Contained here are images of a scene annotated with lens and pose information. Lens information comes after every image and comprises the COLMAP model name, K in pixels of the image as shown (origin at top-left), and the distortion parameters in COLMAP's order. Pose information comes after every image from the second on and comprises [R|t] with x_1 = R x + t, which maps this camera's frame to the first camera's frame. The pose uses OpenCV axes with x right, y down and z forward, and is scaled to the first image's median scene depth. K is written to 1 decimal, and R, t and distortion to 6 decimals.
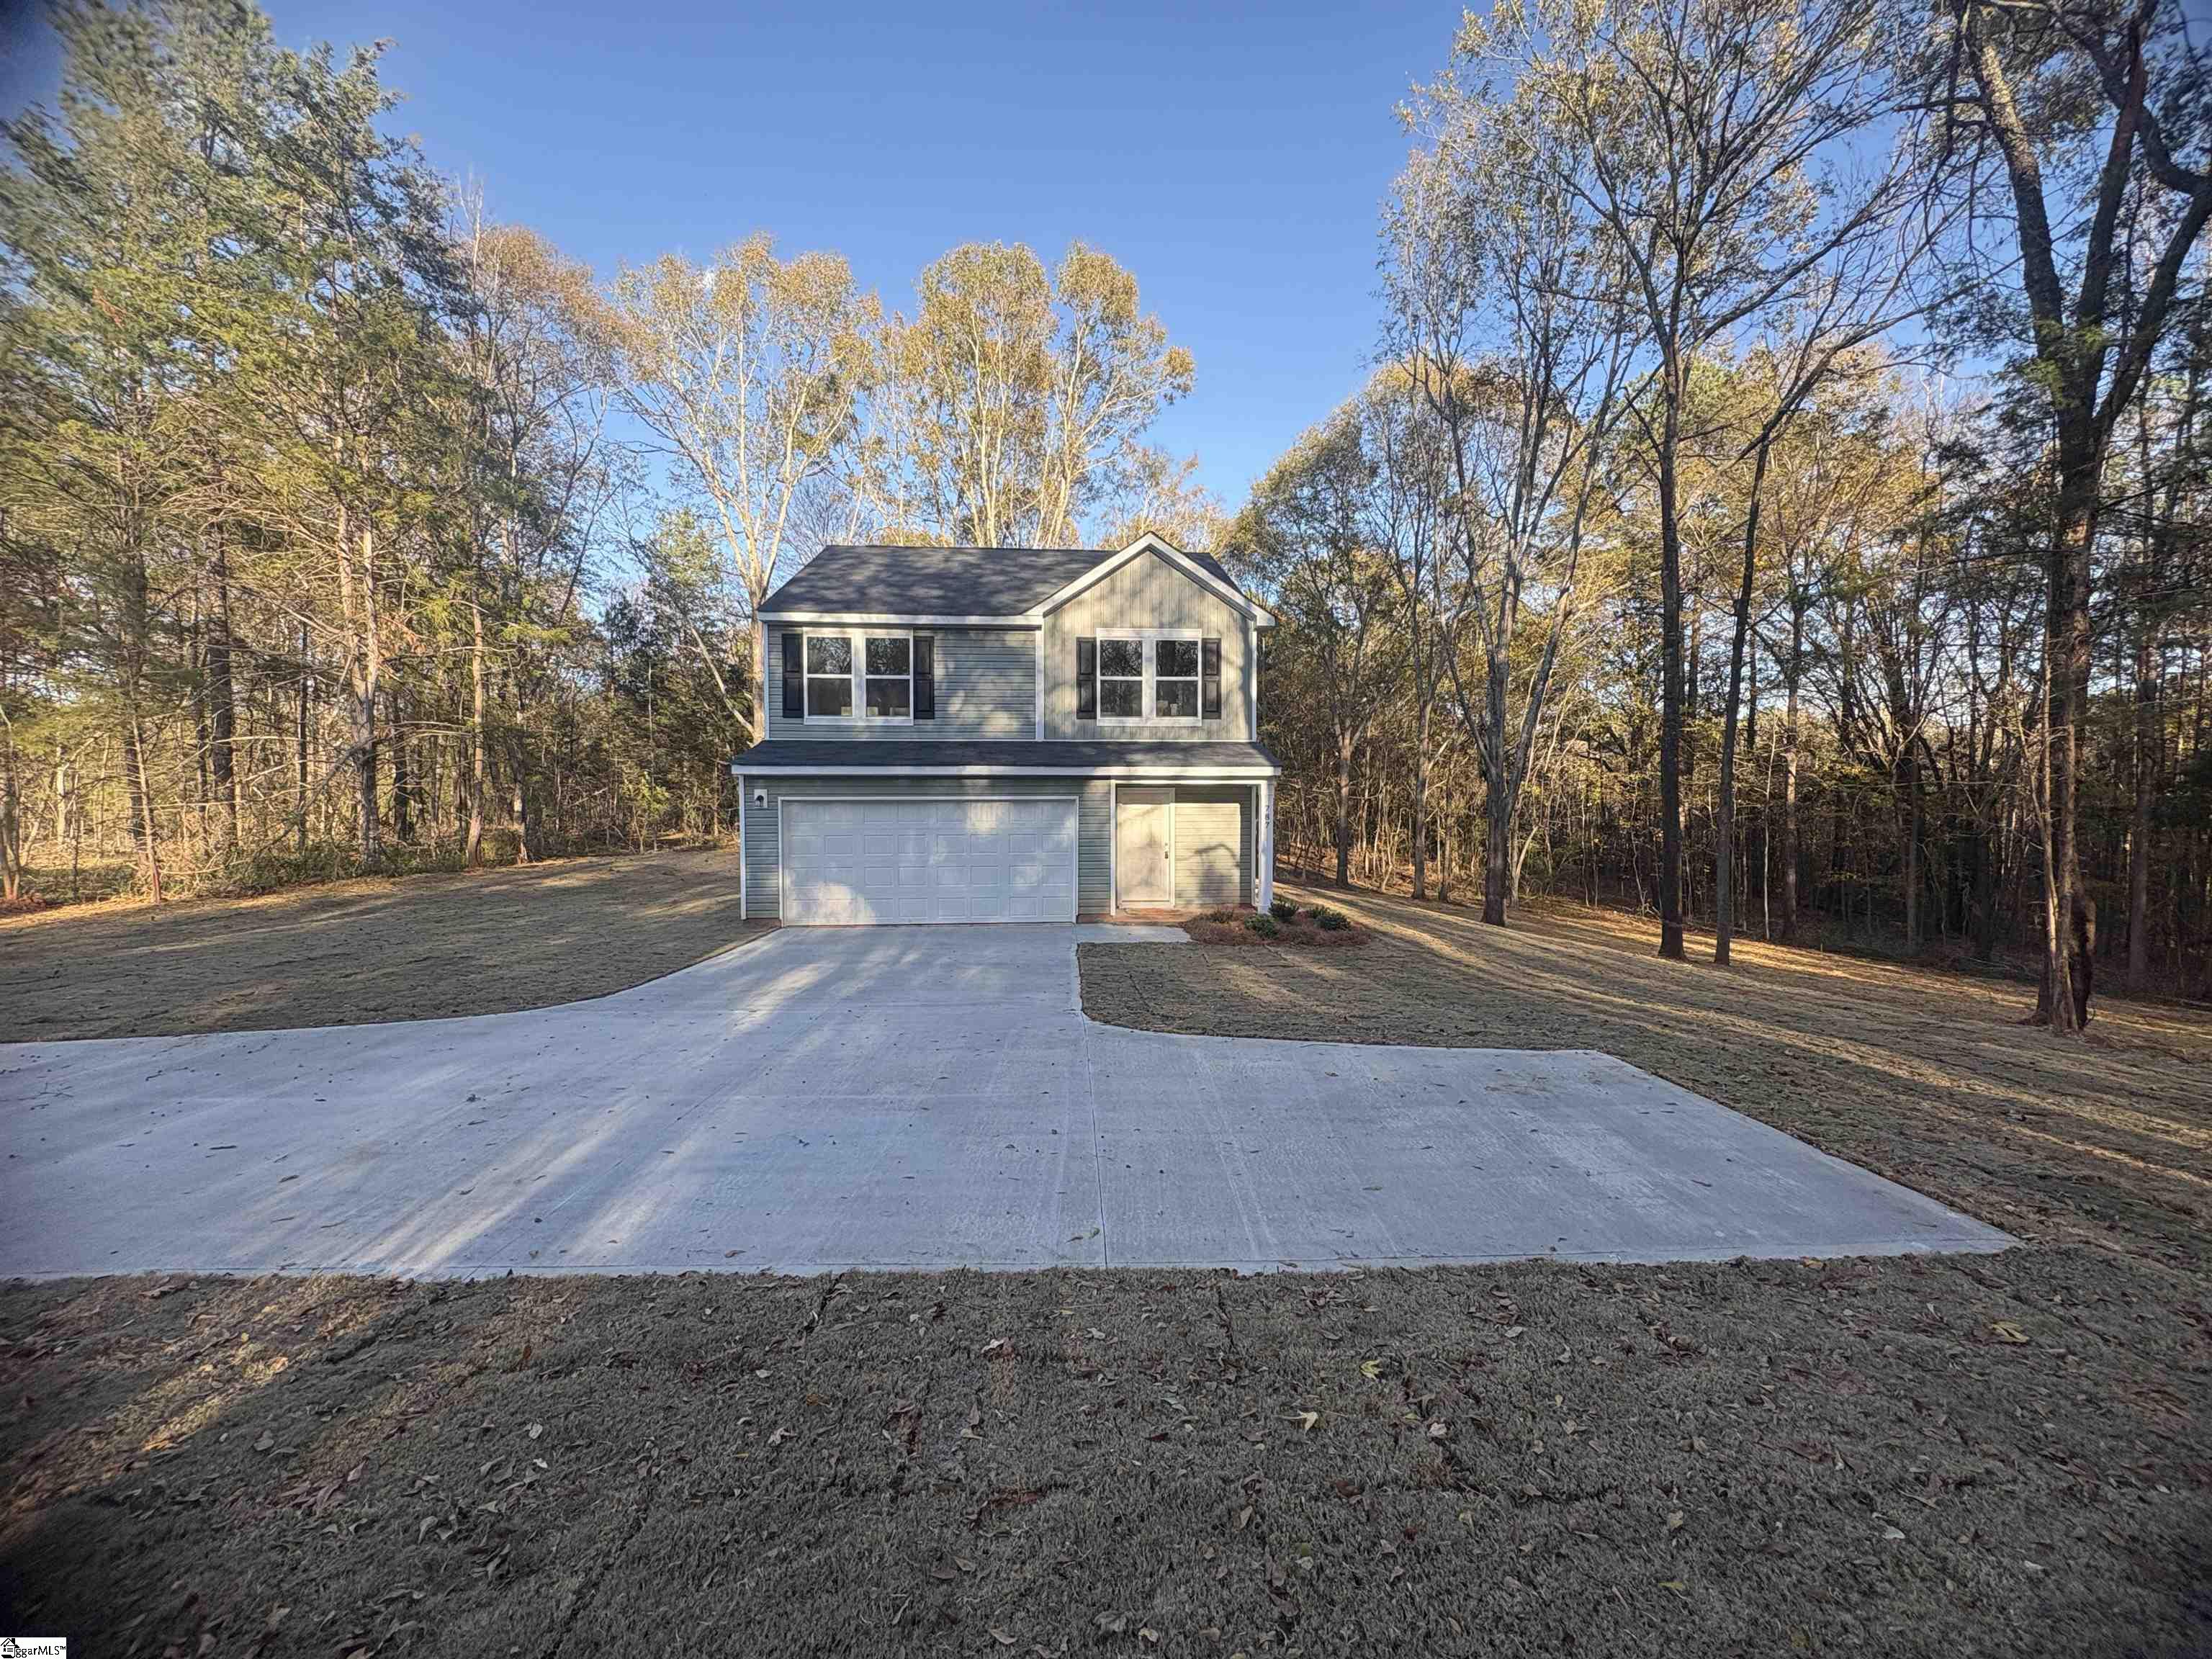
lens RADIAL K [[878.7, 0, 1105.9], [0, 878.7, 814.5], [0, 0, 1]] dist [-0.000147, -0.000526]
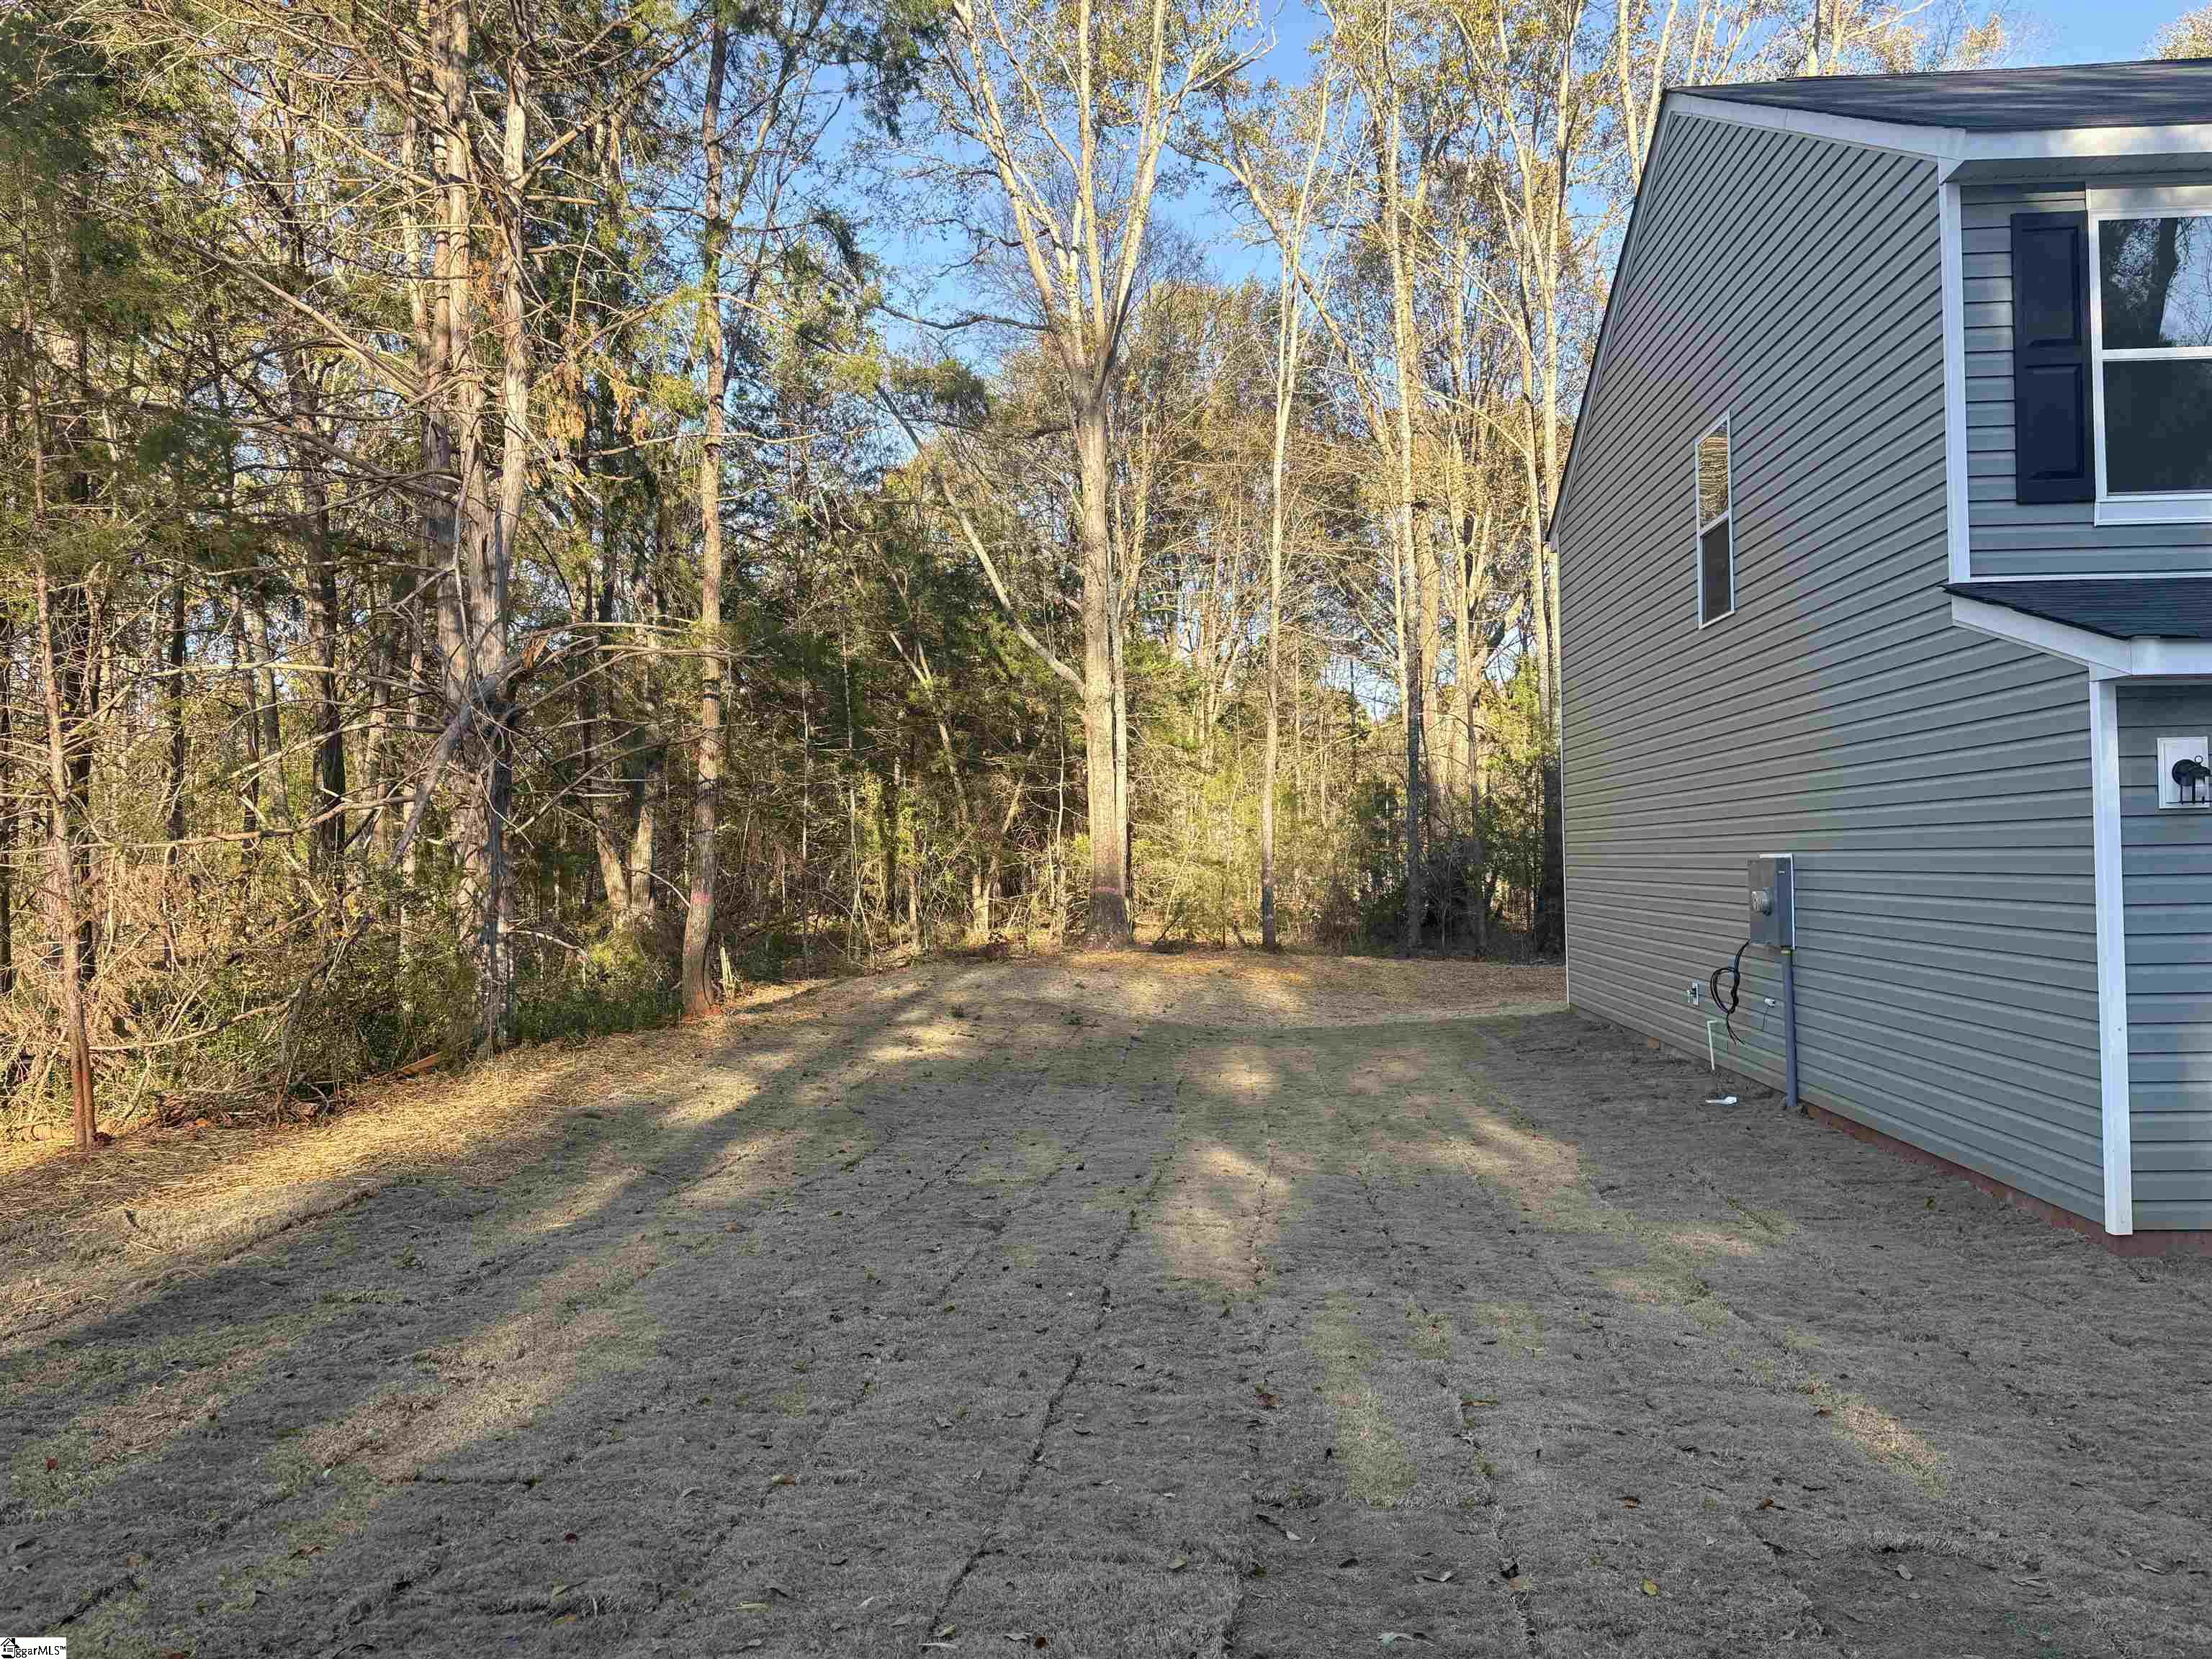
lens RADIAL K [[1640.4, 0, 1108.0], [0, 1640.4, 830.2], [0, 0, 1]] dist [0.033157, 0.002938]
pose [[0.990181, -0.025565, -0.137435, -0.578317], [0.022770, 0.999502, -0.021869, 0.002183], [0.137925, 0.018525, 0.990269, 0.410146]]
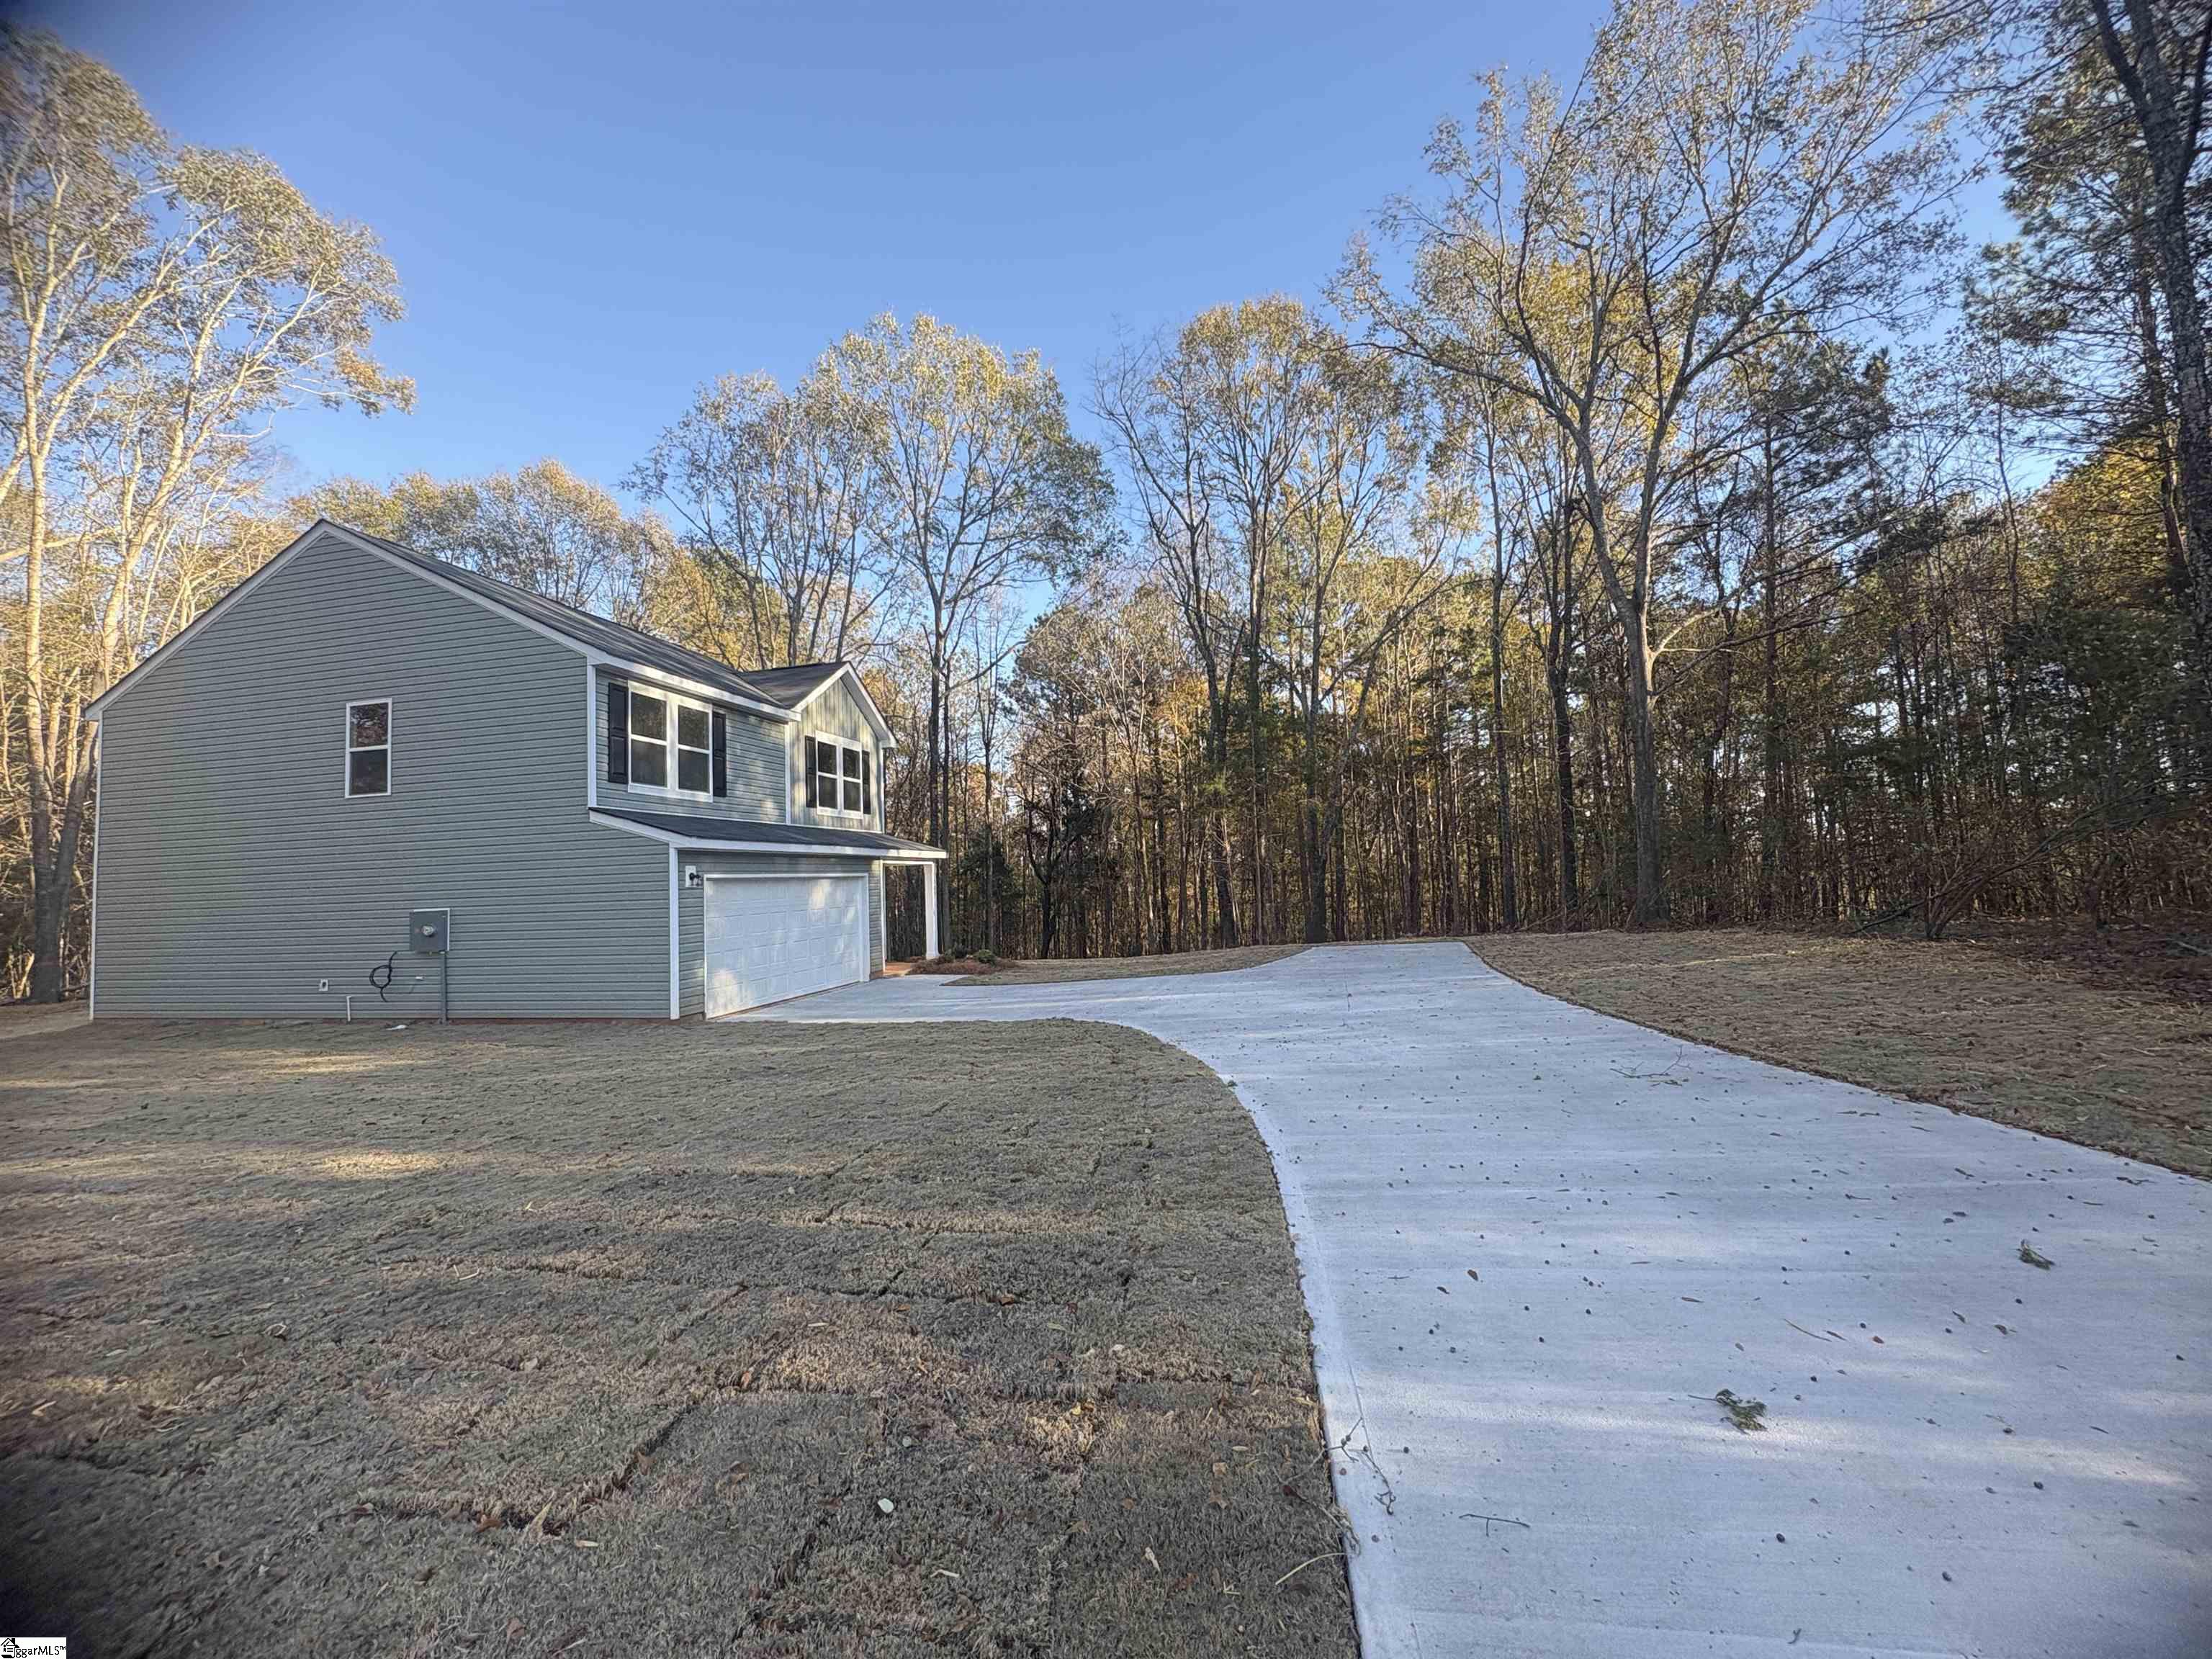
lens RADIAL K [[878.7, 0, 1108.5], [0, 878.7, 829.7], [0, 0, 1]] dist [-0.000147, -0.000526]
pose [[0.282192, 0.044441, 0.958328, -1.007440], [0.044481, 0.997246, -0.059344, 0.005039], [-0.958326, 0.059374, 0.279438, 0.309560]]
